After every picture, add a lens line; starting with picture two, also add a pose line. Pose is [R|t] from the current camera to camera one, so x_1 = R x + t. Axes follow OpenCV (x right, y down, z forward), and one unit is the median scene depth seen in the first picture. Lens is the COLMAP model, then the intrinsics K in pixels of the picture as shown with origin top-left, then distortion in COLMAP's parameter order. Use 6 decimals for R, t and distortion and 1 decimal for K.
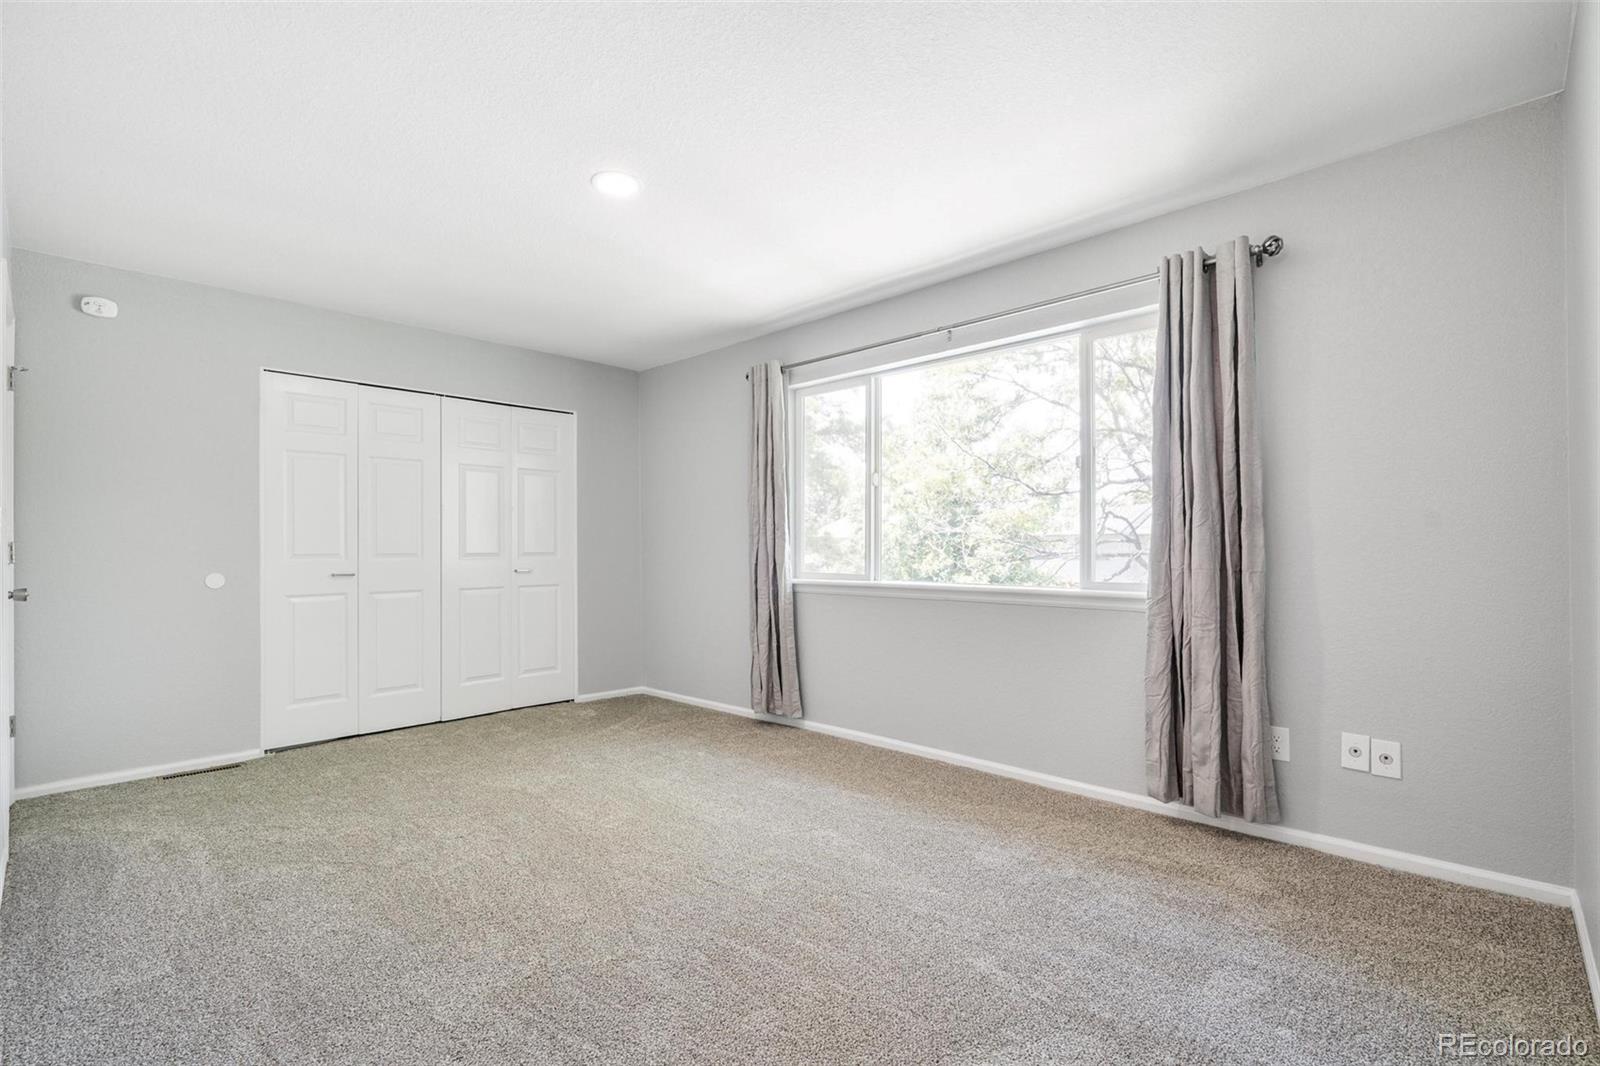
lens RADIAL K [[726.0, 0, 799.5], [0, 726.0, 558.6], [0, 0, 1]] dist [-0.002545, 0.000261]
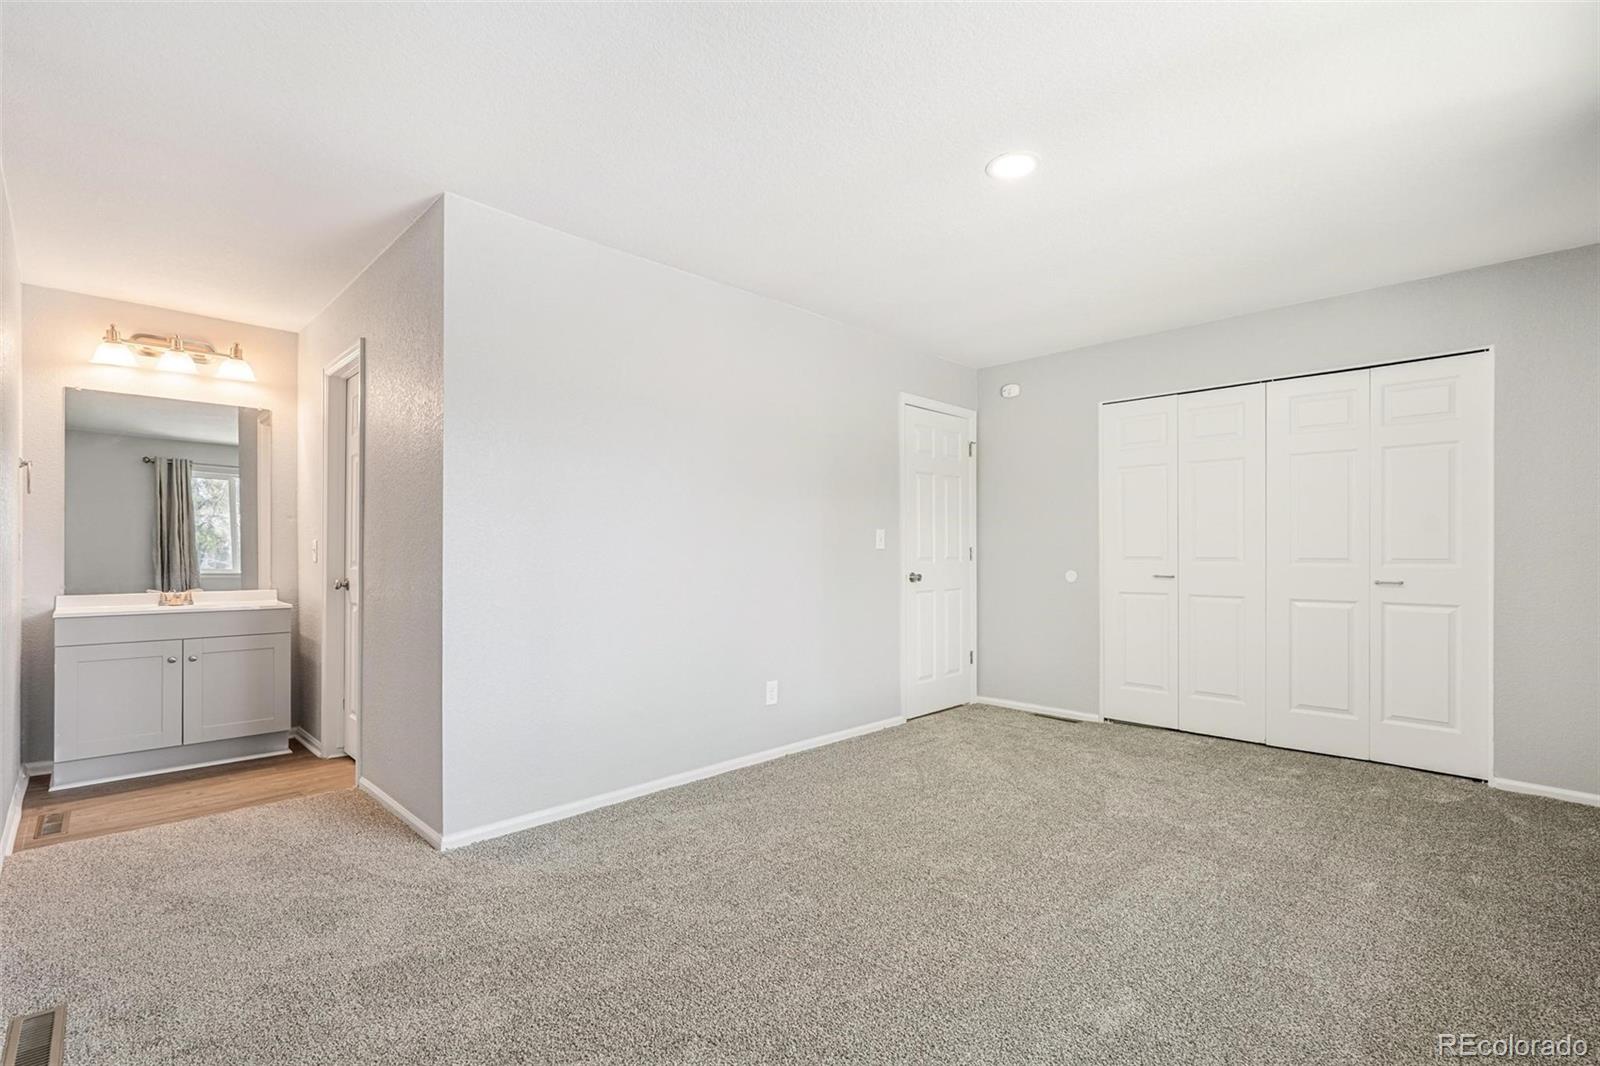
lens RADIAL K [[726.0, 0, 799.5], [0, 726.0, 558.6], [0, 0, 1]] dist [-0.002545, 0.000261]
pose [[-0.011378, 0.015726, -0.999812, 0.475339], [-0.017358, 0.999723, 0.015922, -0.012289], [0.999785, 0.017536, -0.011102, 0.499395]]
